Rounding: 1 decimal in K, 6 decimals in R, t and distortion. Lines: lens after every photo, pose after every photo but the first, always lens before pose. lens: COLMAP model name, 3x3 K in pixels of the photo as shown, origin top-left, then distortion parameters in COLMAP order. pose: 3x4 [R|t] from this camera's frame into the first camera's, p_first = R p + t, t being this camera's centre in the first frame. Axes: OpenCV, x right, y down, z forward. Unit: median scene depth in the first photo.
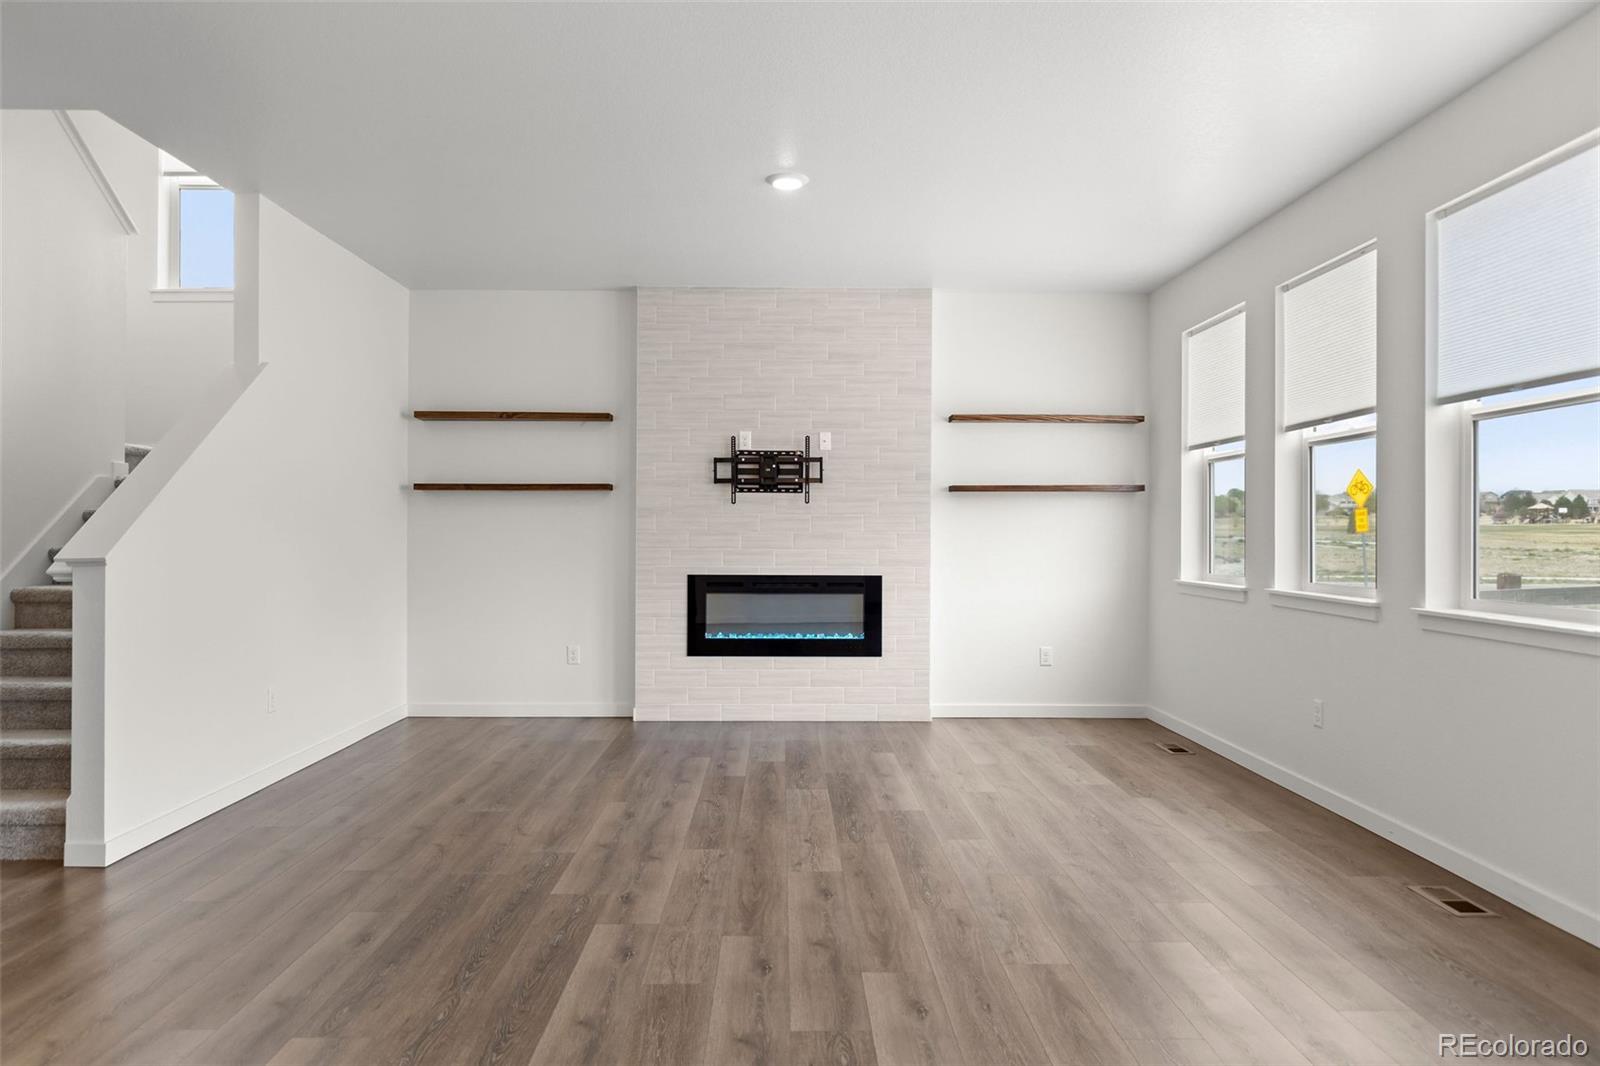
lens RADIAL K [[1084.3, 0, 797.3], [0, 1084.3, 525.8], [0, 0, 1]] dist [0.001251, 0.003056]
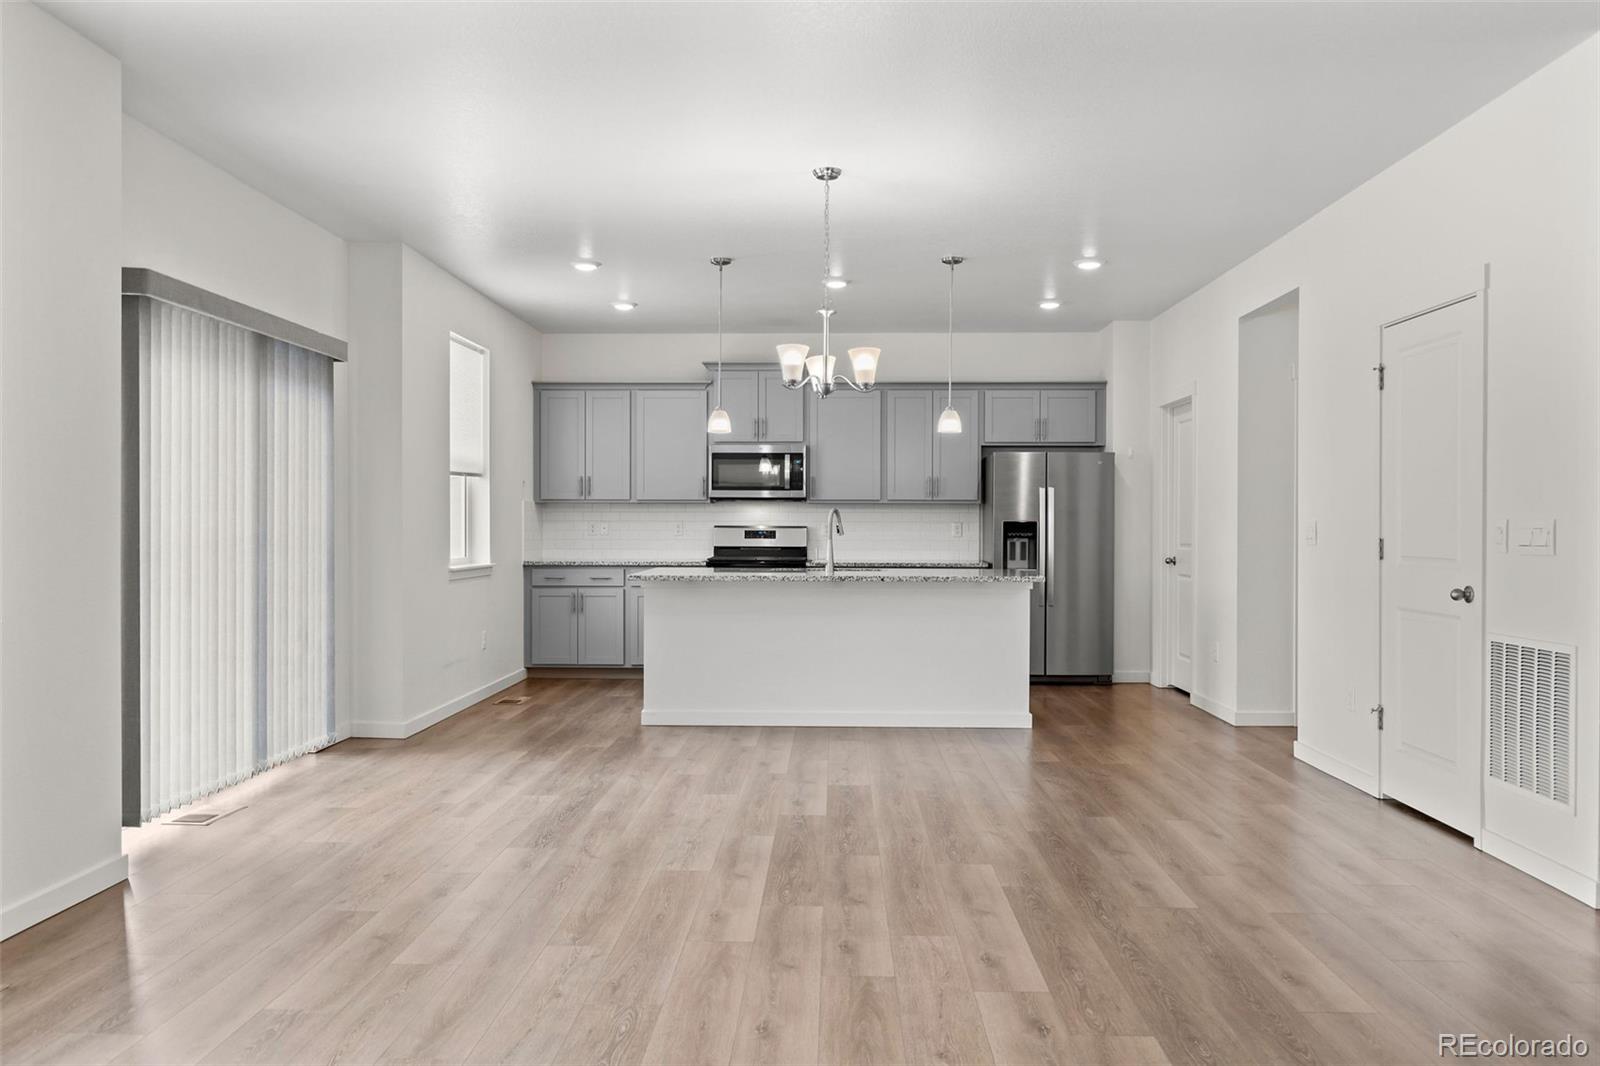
lens RADIAL K [[1256.4, 0, 800.0], [0, 1256.4, 533.0], [0, 0, 1]] dist [-0.005317, -0.003500]
pose [[-0.999038, -0.006035, 0.043428, -0.023776], [-0.006005, 0.999982, 0.000821, 0.008368], [-0.043432, 0.000559, -0.999056, 1.429368]]
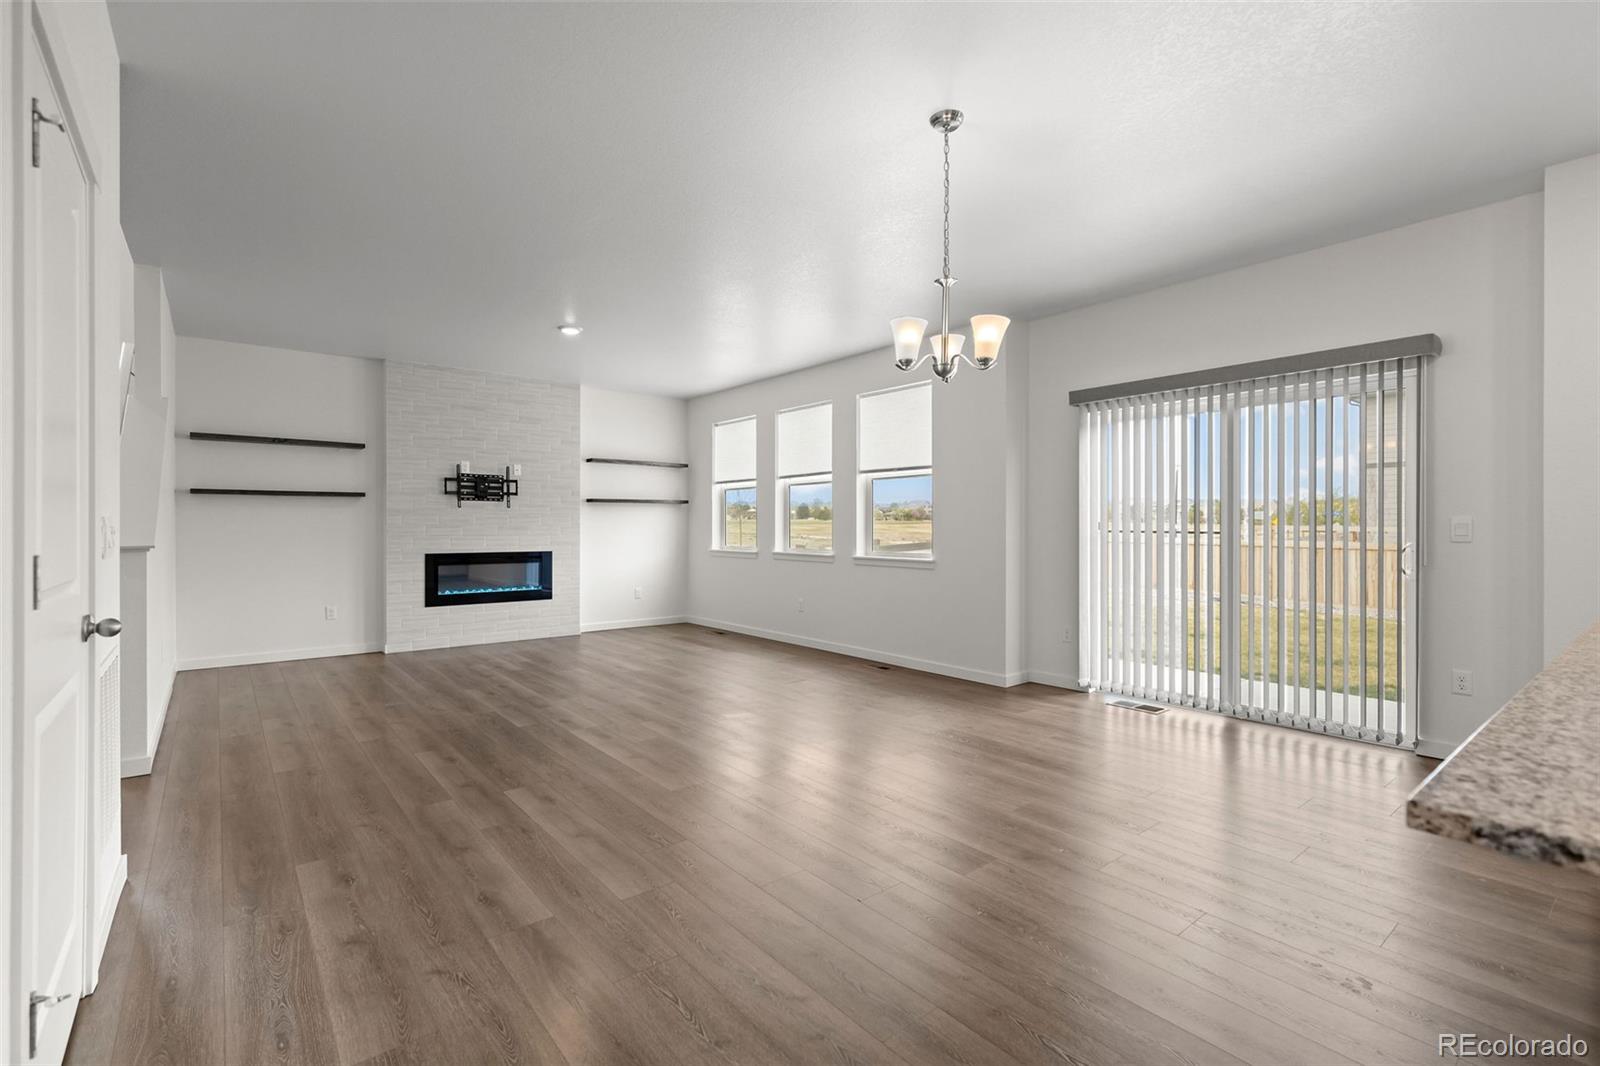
lens RADIAL K [[718.0, 0, 796.5], [0, 718.0, 526.1], [0, 0, 1]] dist [0.002845, 0.000037]
pose [[0.786454, -0.003552, 0.617639, -0.468117], [-0.000972, 0.999975, 0.006989, -0.001972], [-0.617648, -0.006097, 0.786431, -0.170651]]
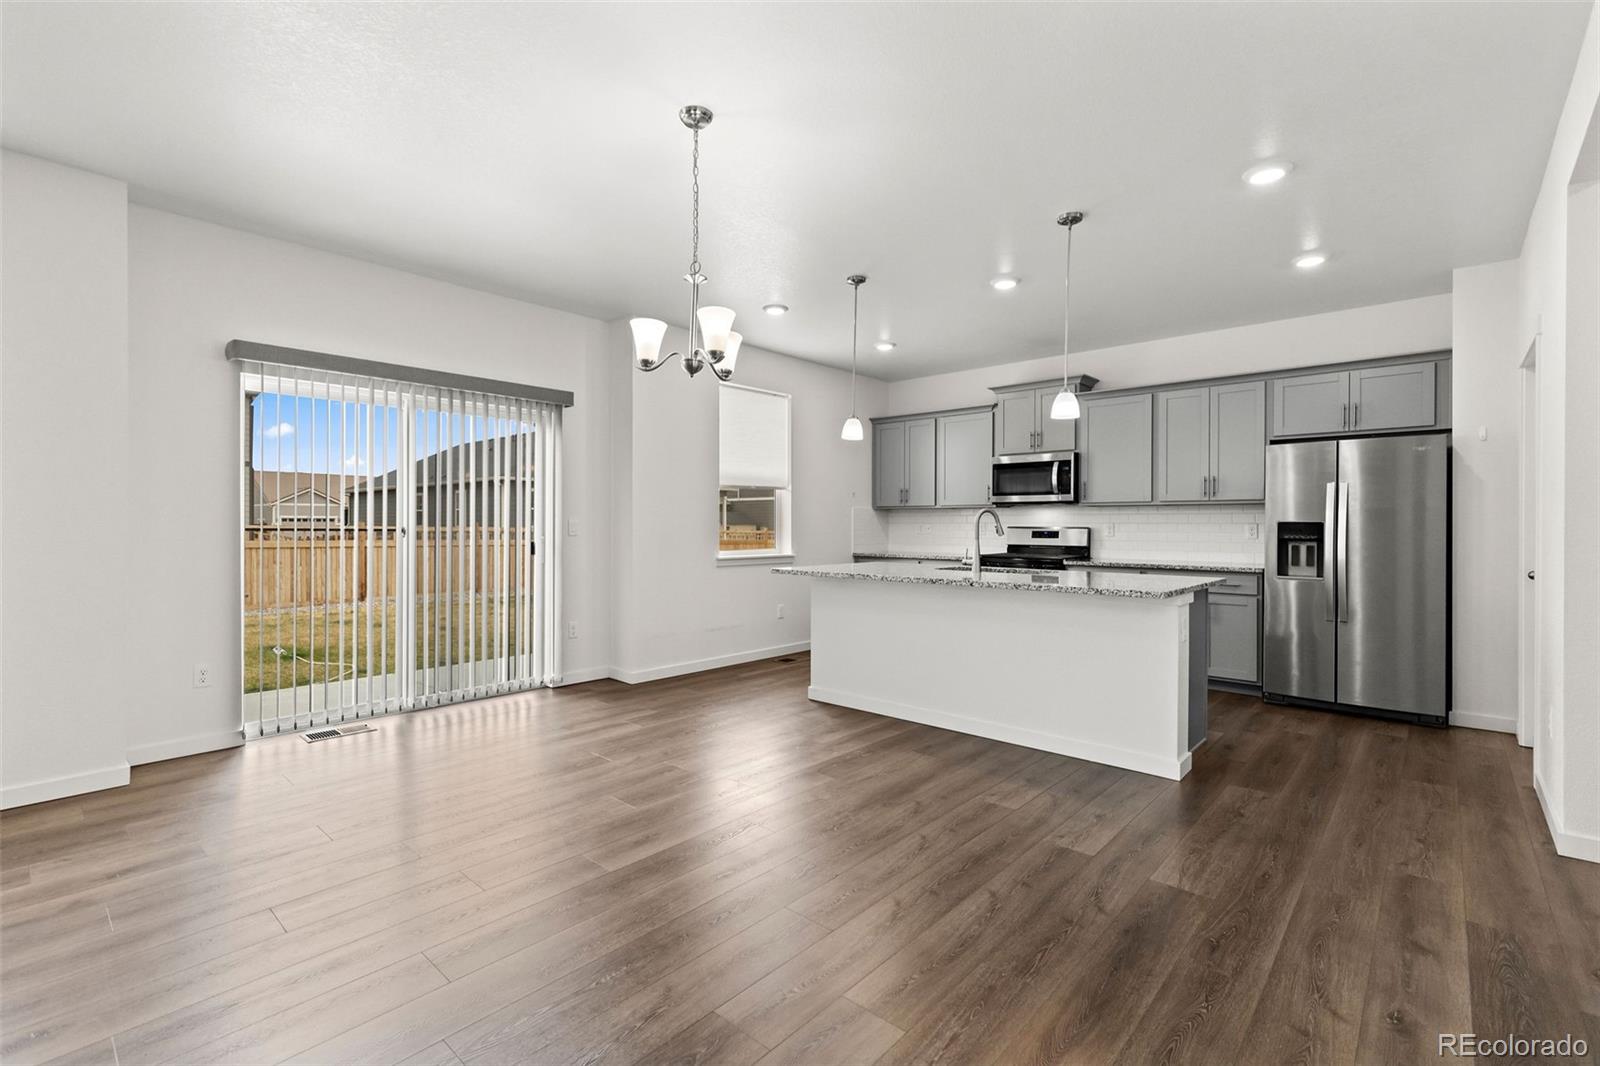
lens RADIAL K [[718.0, 0, 796.5], [0, 718.0, 526.1], [0, 0, 1]] dist [0.002845, 0.000037]
pose [[-0.729846, -0.006089, 0.683585, -0.471818], [-0.009886, 0.999950, -0.001648, 0.003481], [-0.683540, -0.007961, -0.729869, 0.602327]]
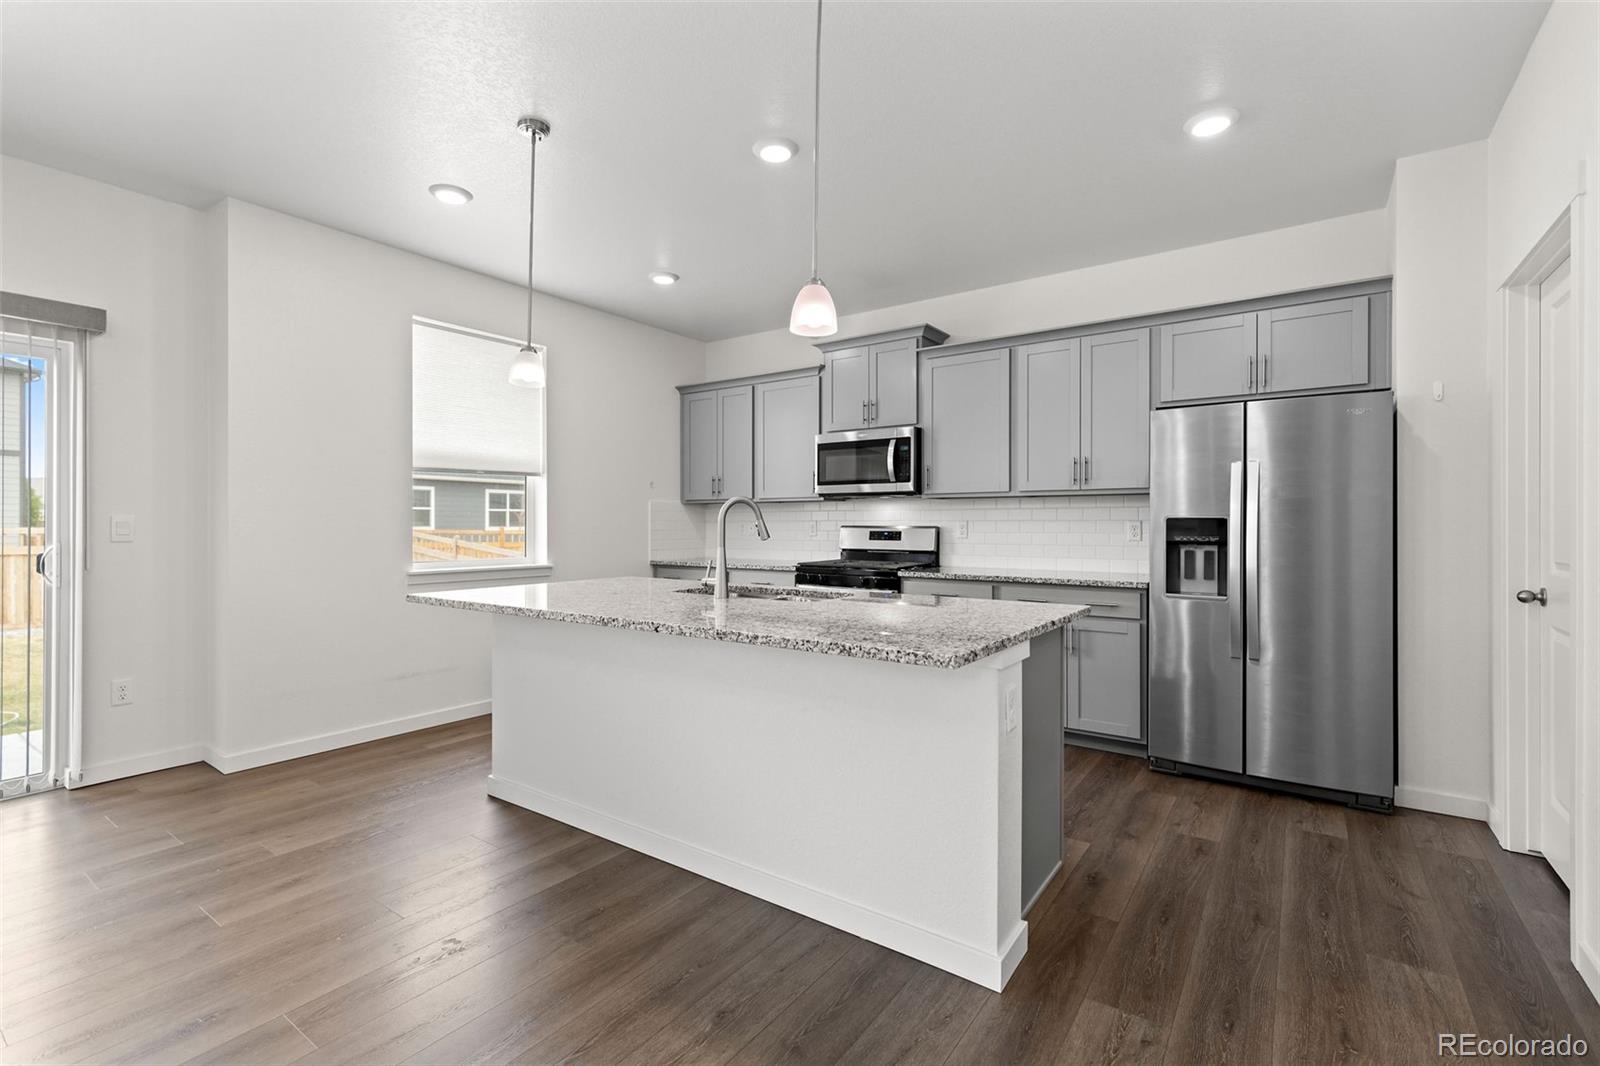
lens RADIAL K [[713.3, 0, 803.3], [0, 713.3, 523.7], [0, 0, 1]] dist [0.005427, -0.000131]
pose [[-0.806767, -0.002300, 0.590865, -0.401727], [-0.006605, 0.999965, -0.005126, 0.001138], [-0.590833, -0.008039, -0.806754, 0.178740]]
